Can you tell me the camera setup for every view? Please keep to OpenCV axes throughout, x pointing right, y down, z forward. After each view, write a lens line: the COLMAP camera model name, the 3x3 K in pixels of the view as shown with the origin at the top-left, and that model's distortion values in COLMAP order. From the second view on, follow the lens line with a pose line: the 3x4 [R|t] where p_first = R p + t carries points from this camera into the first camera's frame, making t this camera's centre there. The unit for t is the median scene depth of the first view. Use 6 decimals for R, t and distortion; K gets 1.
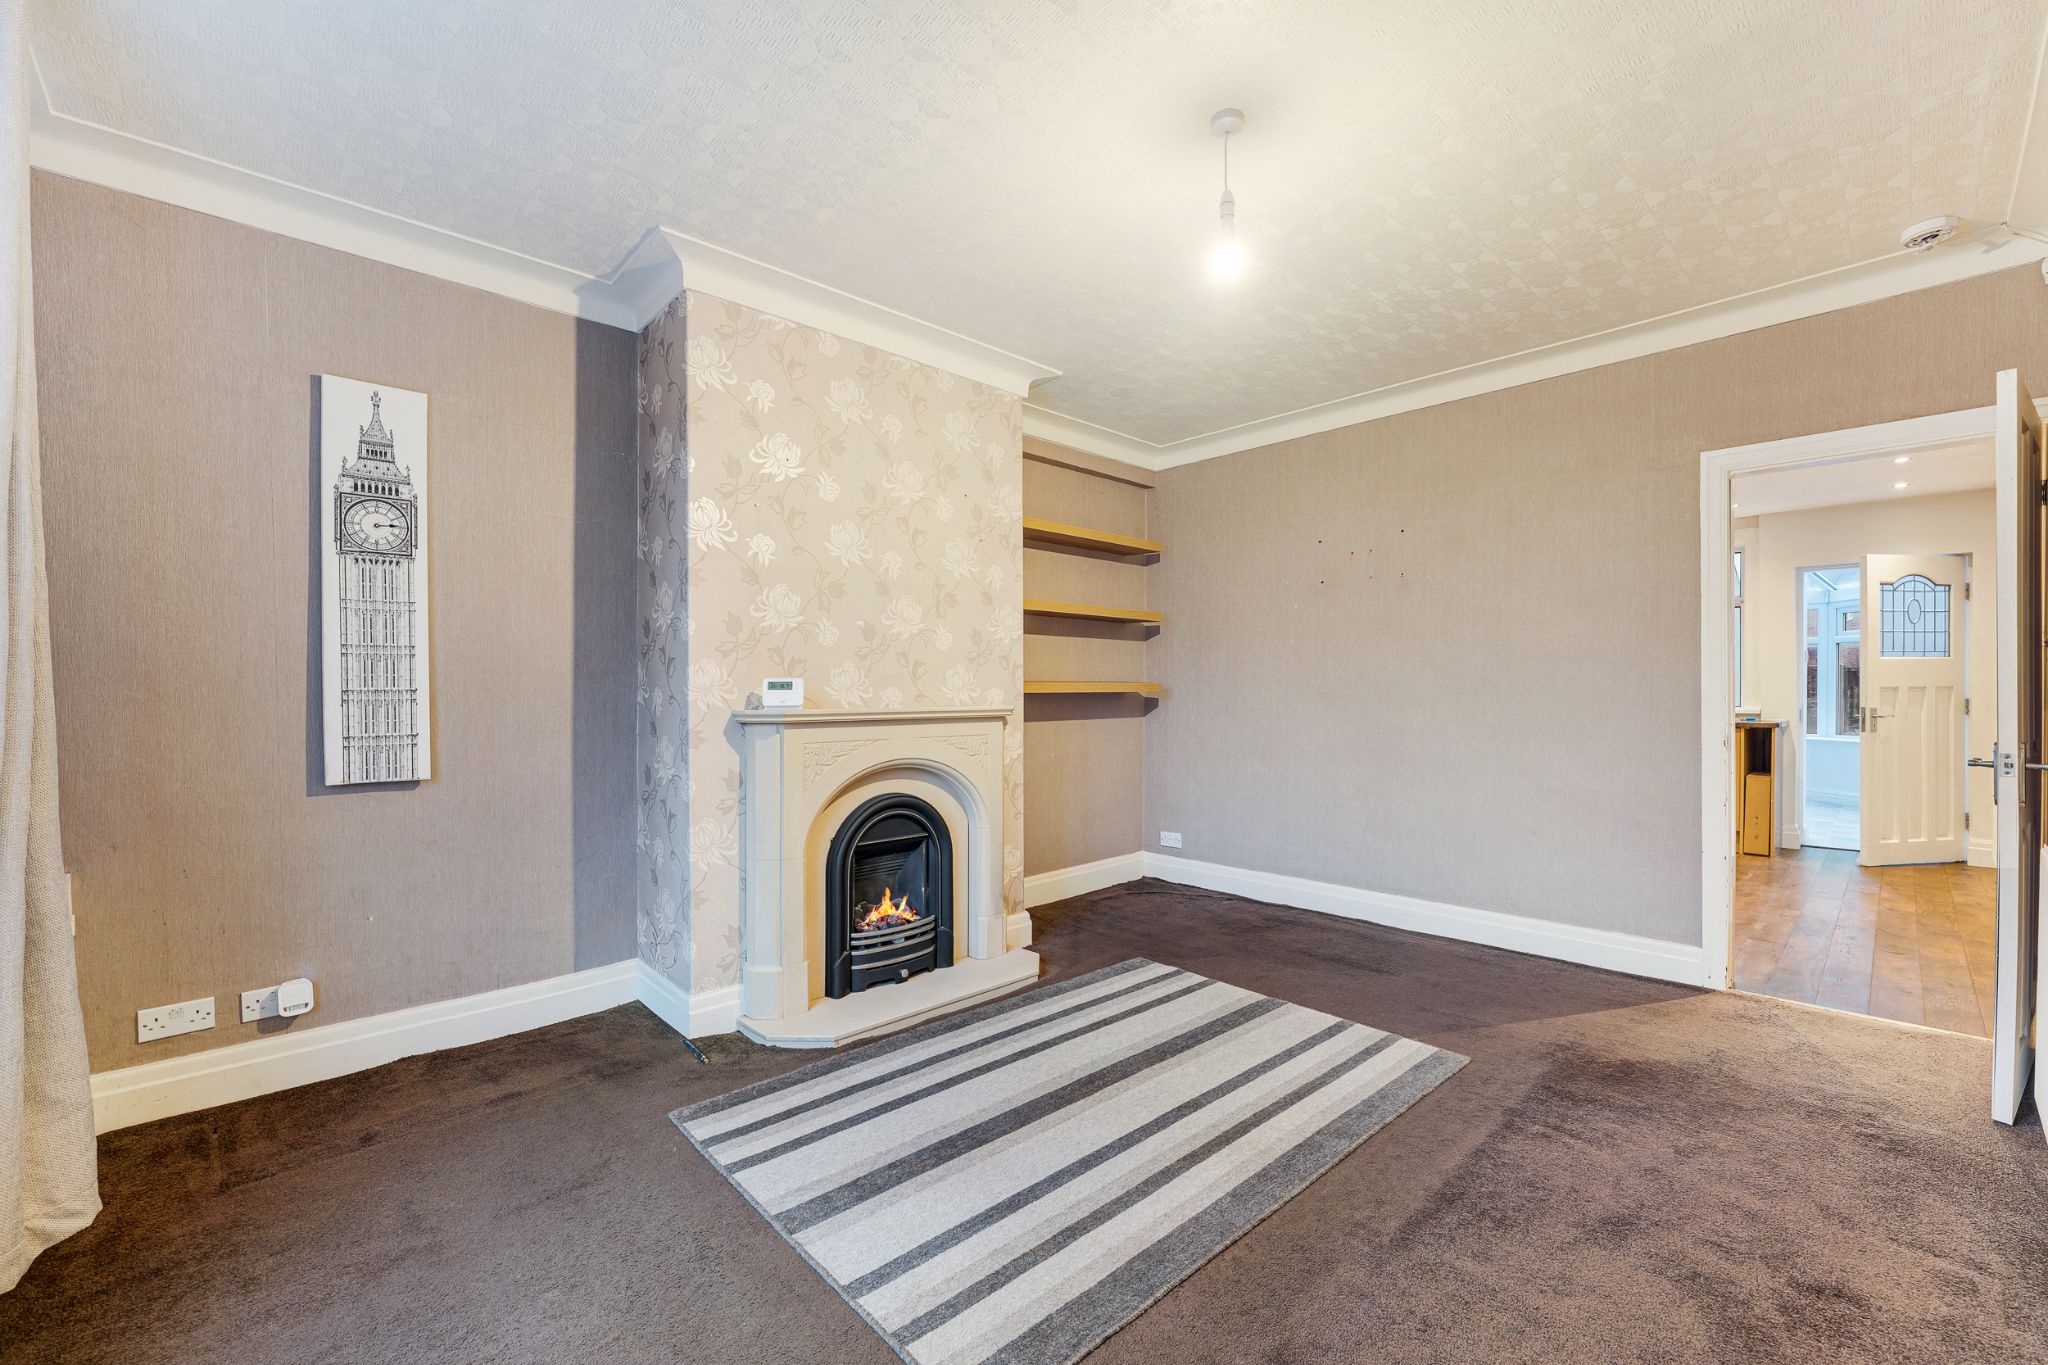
lens RADIAL K [[834.4, 0, 1032.7], [0, 834.4, 692.6], [0, 0, 1]] dist [-0.003994, 0.000847]
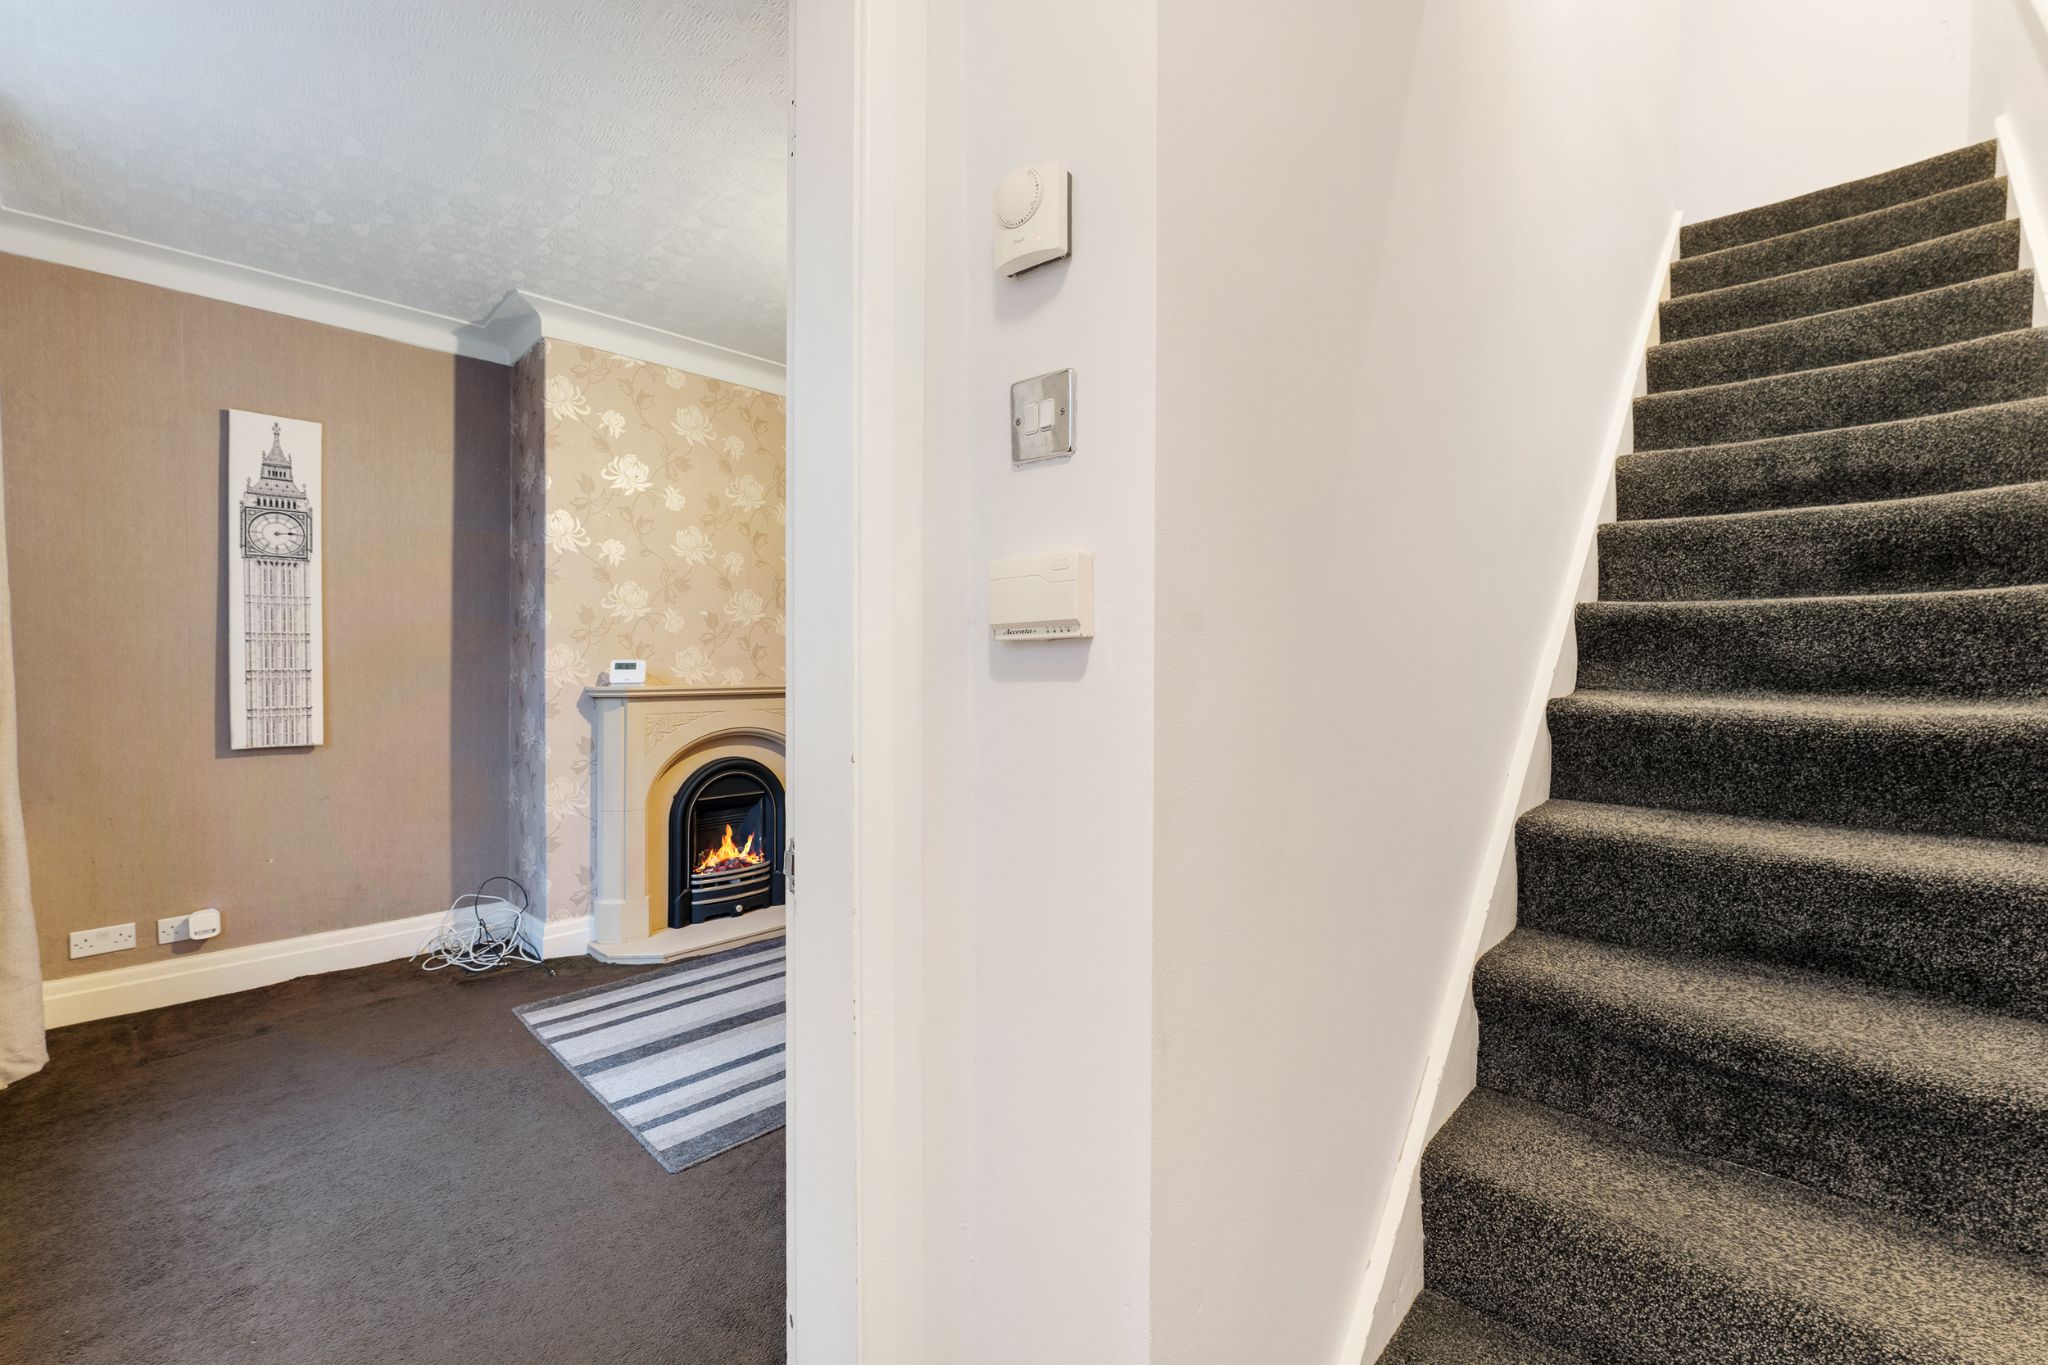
lens RADIAL K [[834.4, 0, 1016.5], [0, 834.4, 666.9], [0, 0, 1]] dist [-0.003994, 0.000847]
pose [[0.999246, -0.000822, 0.038823, 0.229822], [0.001019, 0.999987, -0.005048, -0.000736], [-0.038818, 0.005083, 0.999233, -0.238680]]
